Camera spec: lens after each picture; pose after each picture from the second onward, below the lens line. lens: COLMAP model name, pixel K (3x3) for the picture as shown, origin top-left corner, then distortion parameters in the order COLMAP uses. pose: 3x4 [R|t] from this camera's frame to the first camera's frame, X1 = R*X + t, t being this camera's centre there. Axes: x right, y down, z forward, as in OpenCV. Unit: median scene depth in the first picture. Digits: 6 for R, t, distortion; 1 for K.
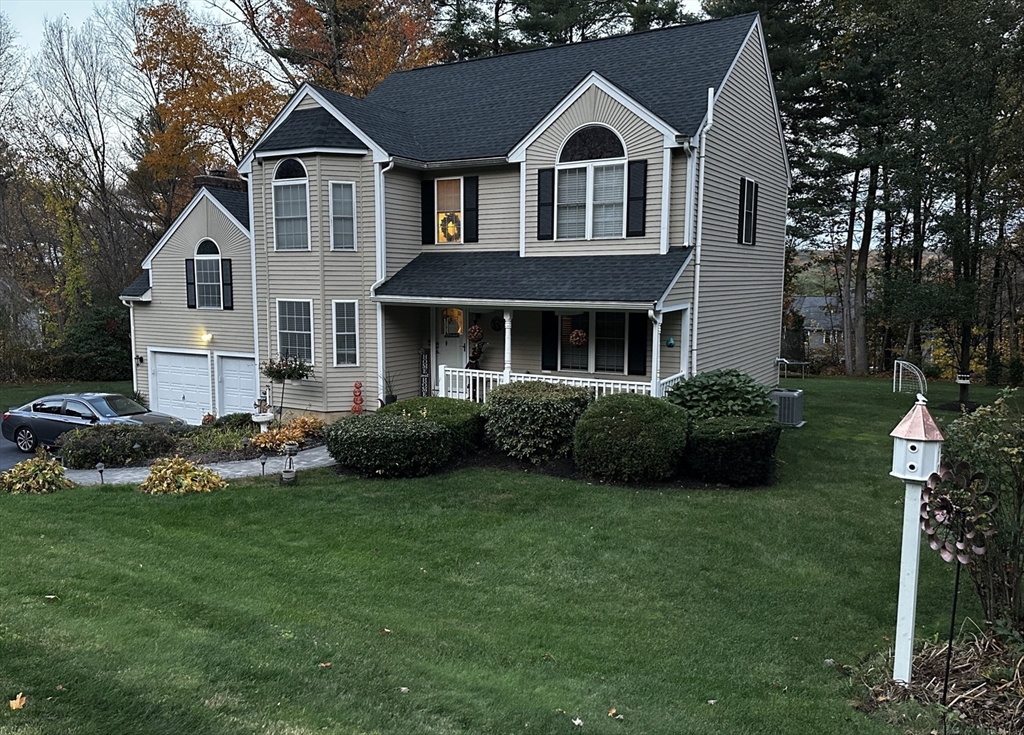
lens RADIAL K [[794.7, 0, 512.0], [0, 794.7, 367.5], [0, 0, 1]] dist [0.134805, 0.000525]
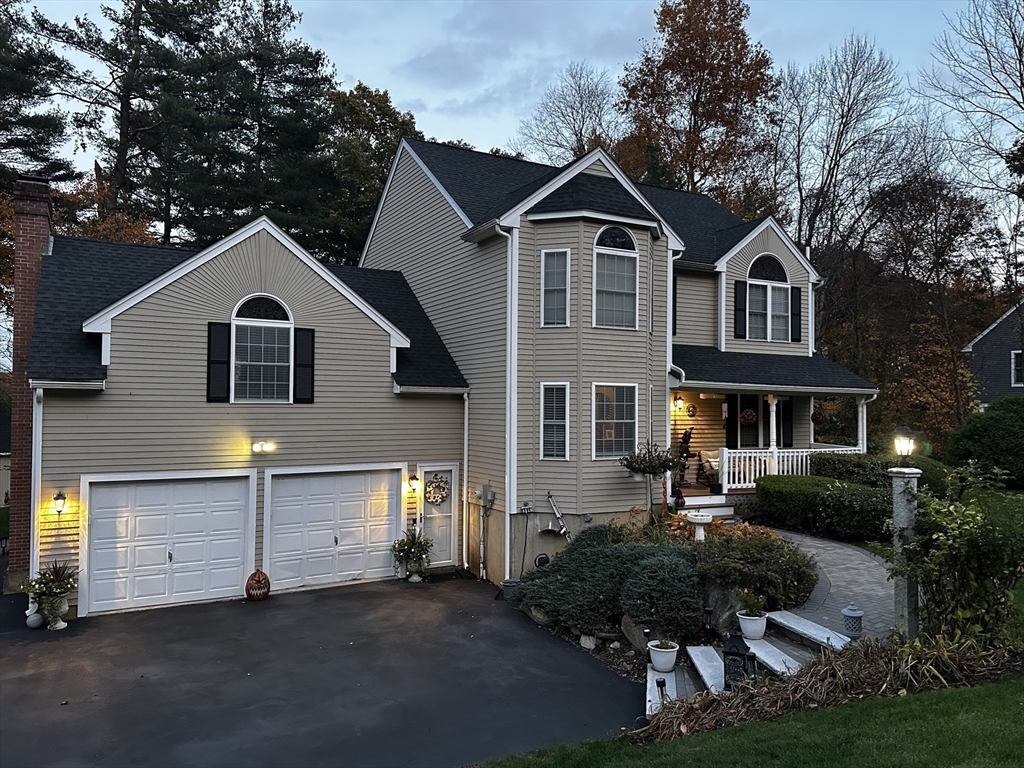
lens RADIAL K [[746.5, 0, 512.0], [0, 746.5, 384.0], [0, 0, 1]] dist [0.045955, -0.000131]
pose [[0.505185, 0.029972, 0.862490, -1.082882], [0.086248, 0.992640, -0.085013, -0.026947], [-0.858690, 0.117336, 0.498882, 0.736972]]
